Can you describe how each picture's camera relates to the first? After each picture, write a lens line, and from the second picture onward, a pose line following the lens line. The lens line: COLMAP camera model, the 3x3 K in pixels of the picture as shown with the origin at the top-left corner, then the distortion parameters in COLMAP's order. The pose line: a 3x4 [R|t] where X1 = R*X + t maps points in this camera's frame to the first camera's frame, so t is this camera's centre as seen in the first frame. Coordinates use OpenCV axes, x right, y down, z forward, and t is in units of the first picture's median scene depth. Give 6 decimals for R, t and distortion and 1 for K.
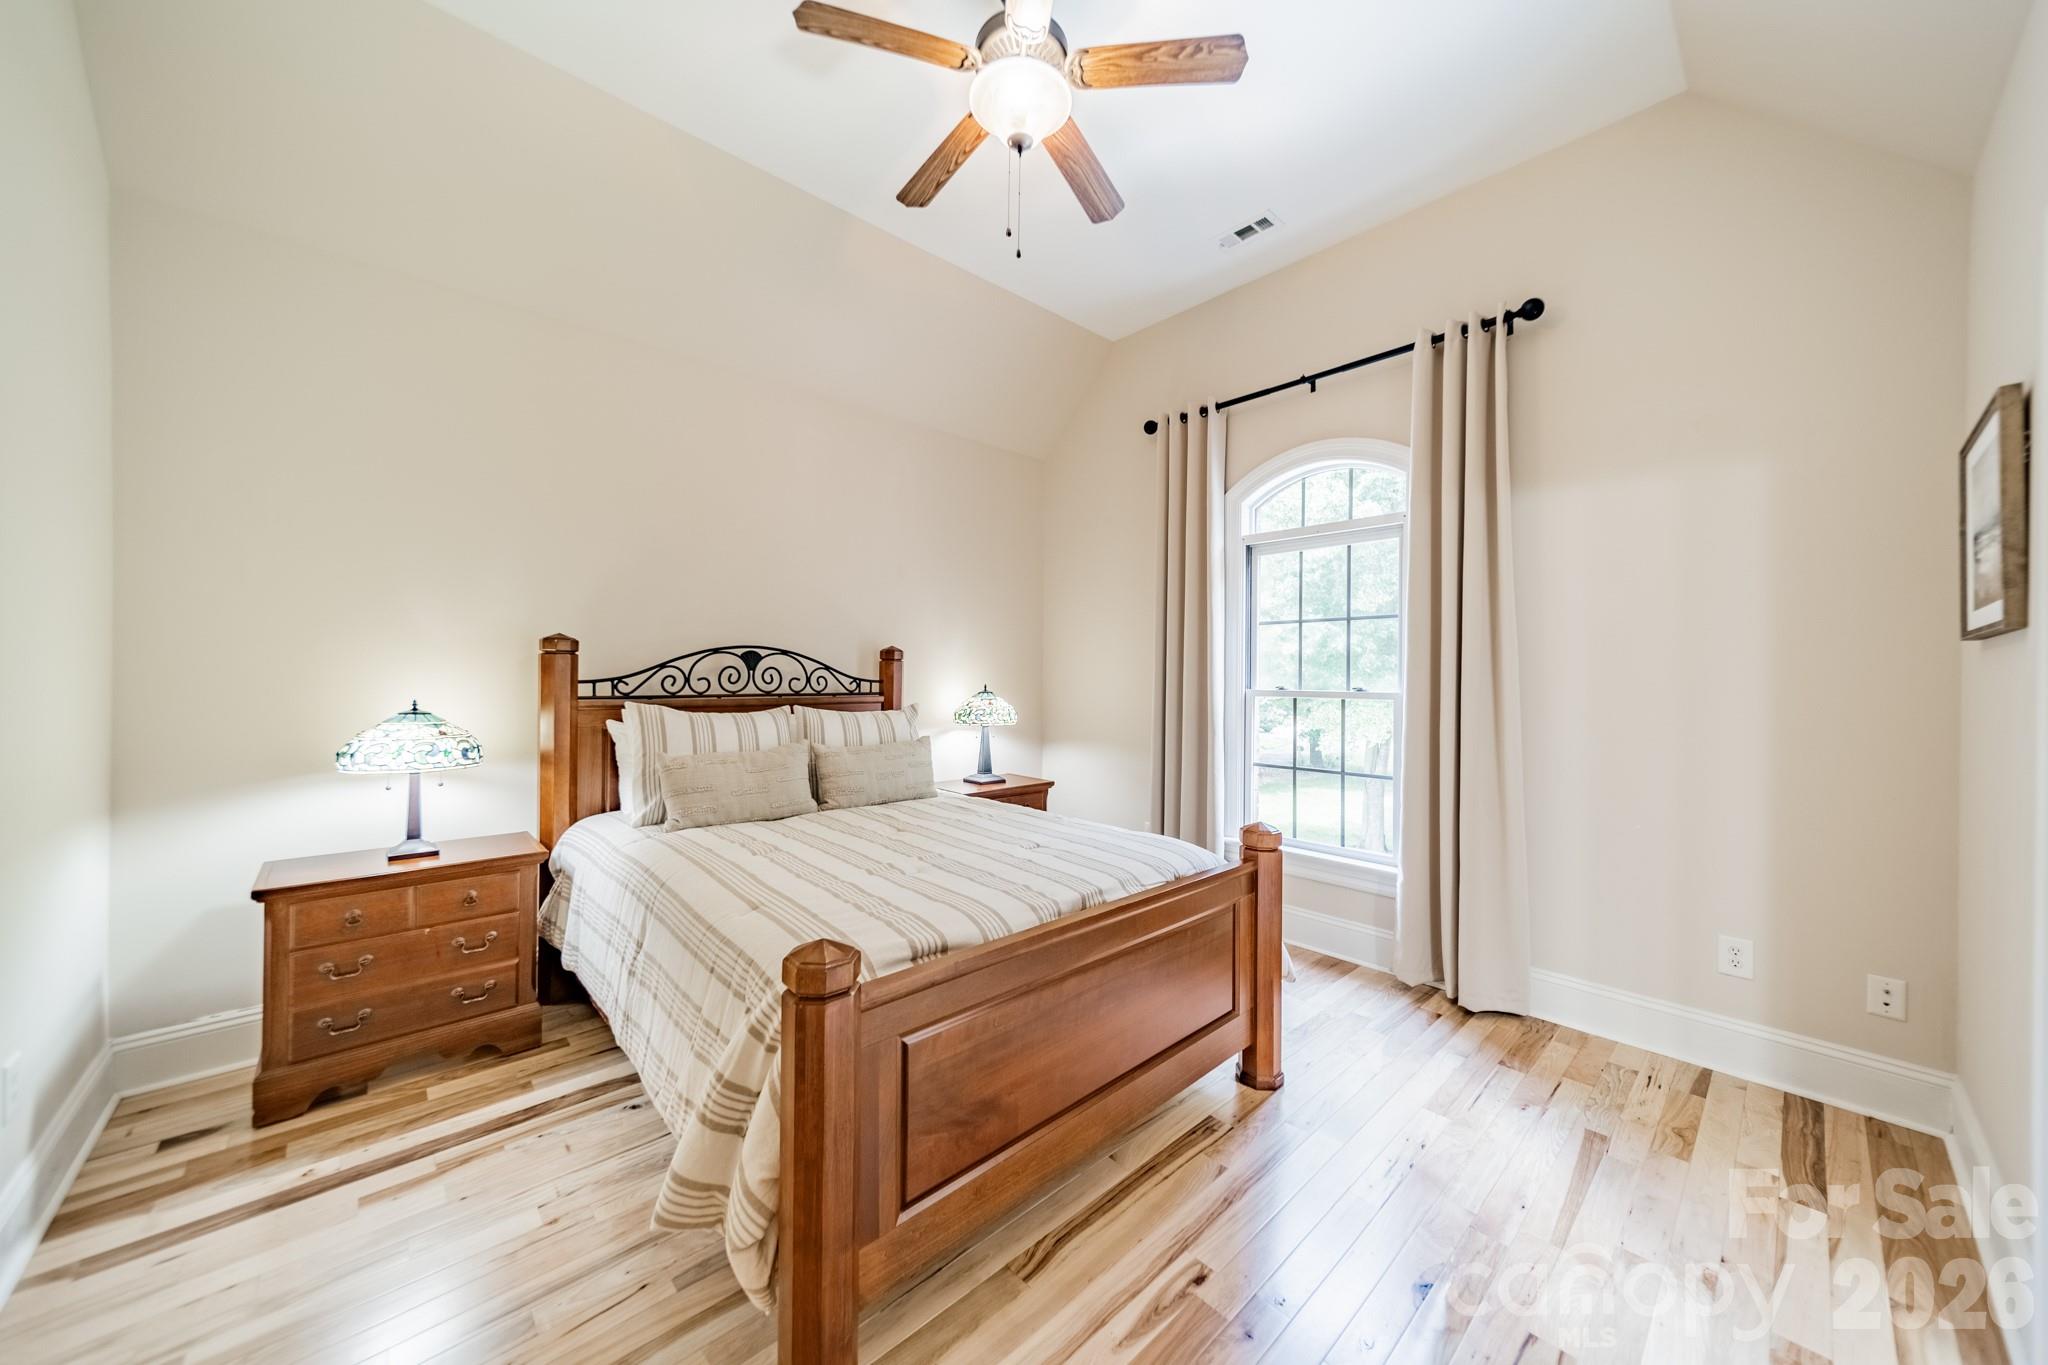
lens RADIAL K [[715.5, 0, 1039.3], [0, 715.5, 676.0], [0, 0, 1]] dist [0.001012, 0.000118]
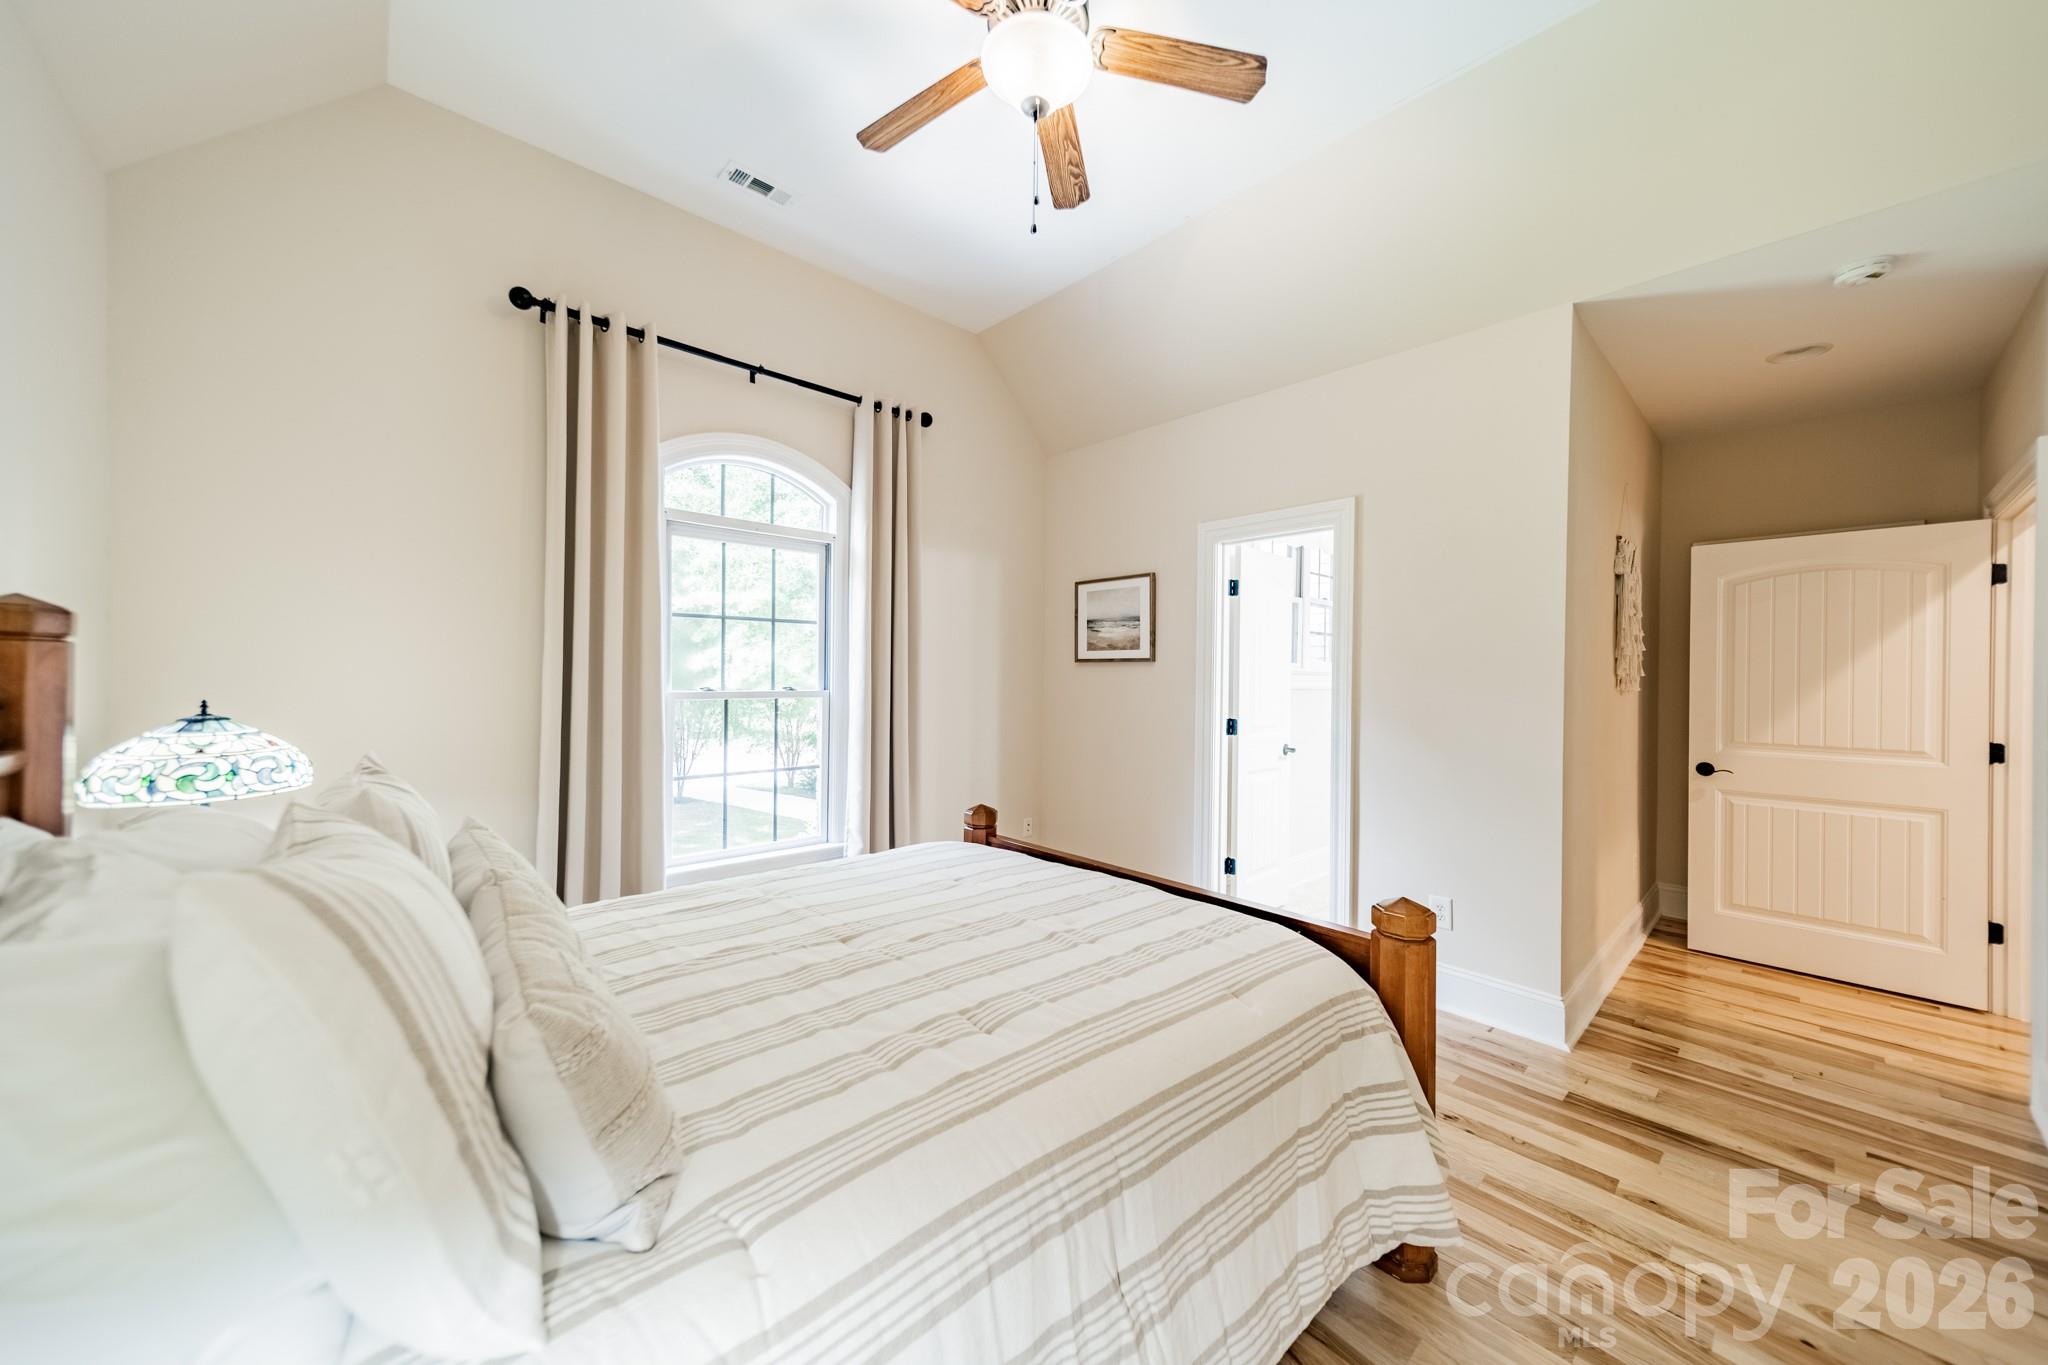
lens RADIAL K [[715.5, 0, 1039.3], [0, 715.5, 676.0], [0, 0, 1]] dist [0.001012, 0.000118]
pose [[0.001719, -0.009683, 0.999952, -0.611636], [-0.011577, 0.999886, 0.009702, -0.015511], [-0.999932, -0.011593, 0.001607, 0.631863]]
